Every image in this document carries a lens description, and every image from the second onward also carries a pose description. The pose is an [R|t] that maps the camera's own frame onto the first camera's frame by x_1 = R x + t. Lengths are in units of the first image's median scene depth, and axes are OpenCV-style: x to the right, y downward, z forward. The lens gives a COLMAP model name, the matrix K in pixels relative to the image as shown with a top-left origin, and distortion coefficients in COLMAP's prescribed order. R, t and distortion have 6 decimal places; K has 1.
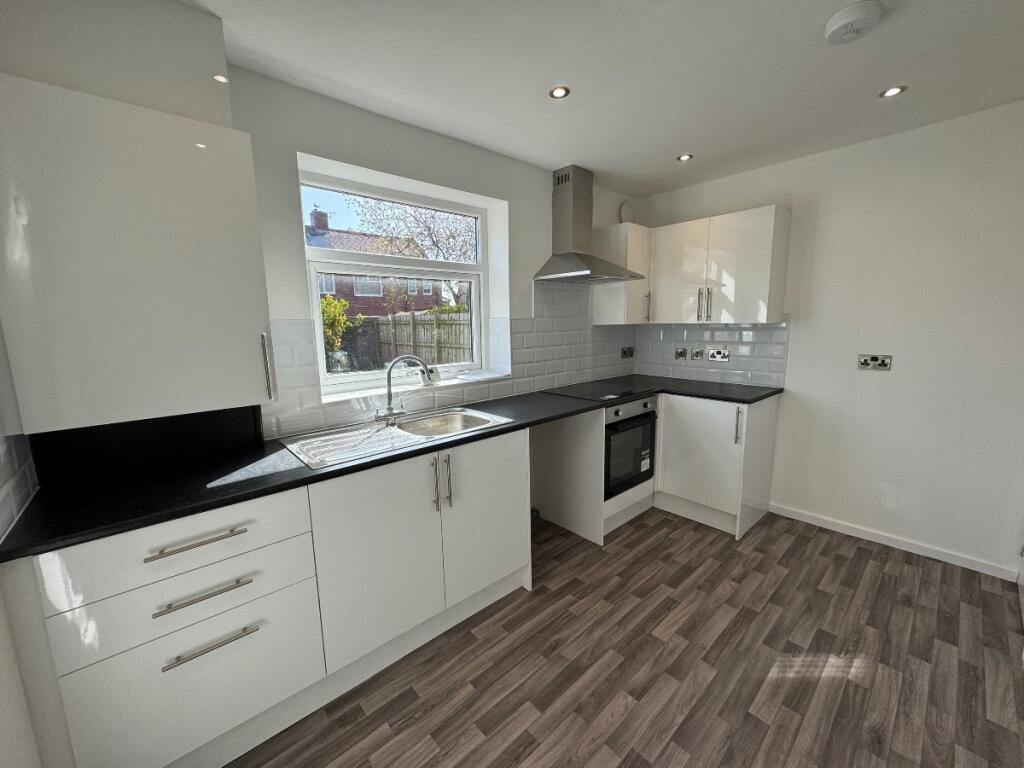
lens RADIAL K [[407.5, 0, 511.8], [0, 407.5, 386.5], [0, 0, 1]] dist [-0.003002, 0.000244]
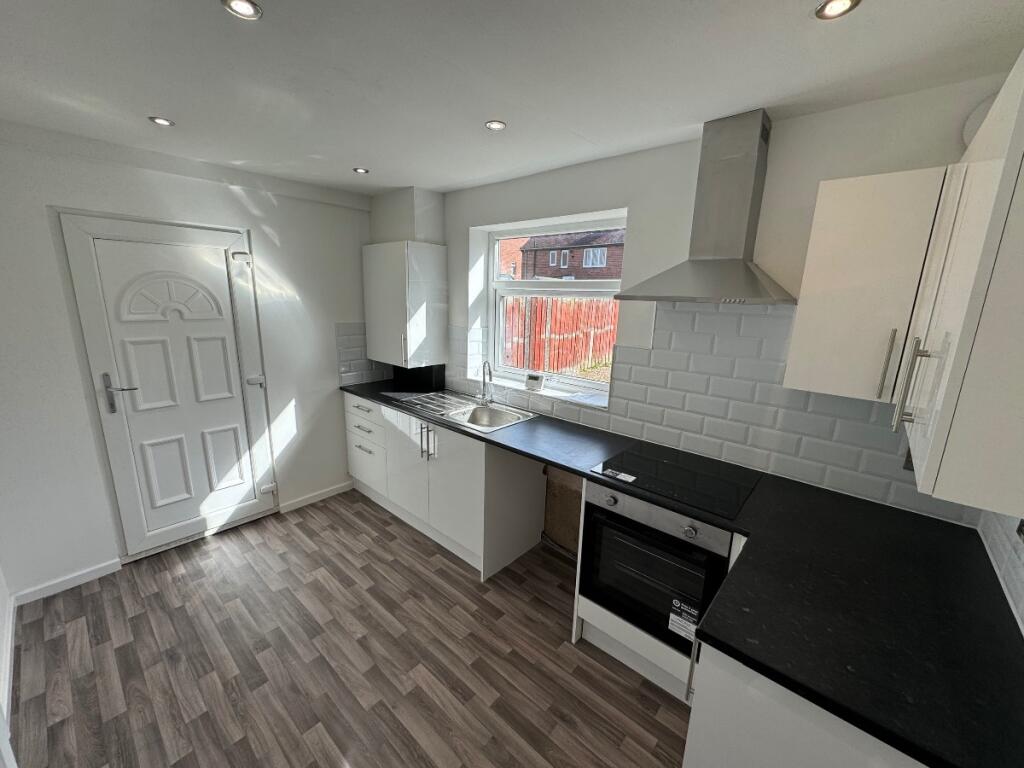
lens RADIAL K [[407.5, 0, 510.7], [0, 407.5, 387.2], [0, 0, 1]] dist [-0.003002, 0.000244]
pose [[0.109349, 0.239628, -0.964687, 1.250359], [-0.183707, 0.958660, 0.217307, -0.344123], [0.976880, 0.153458, 0.148850, 1.009853]]
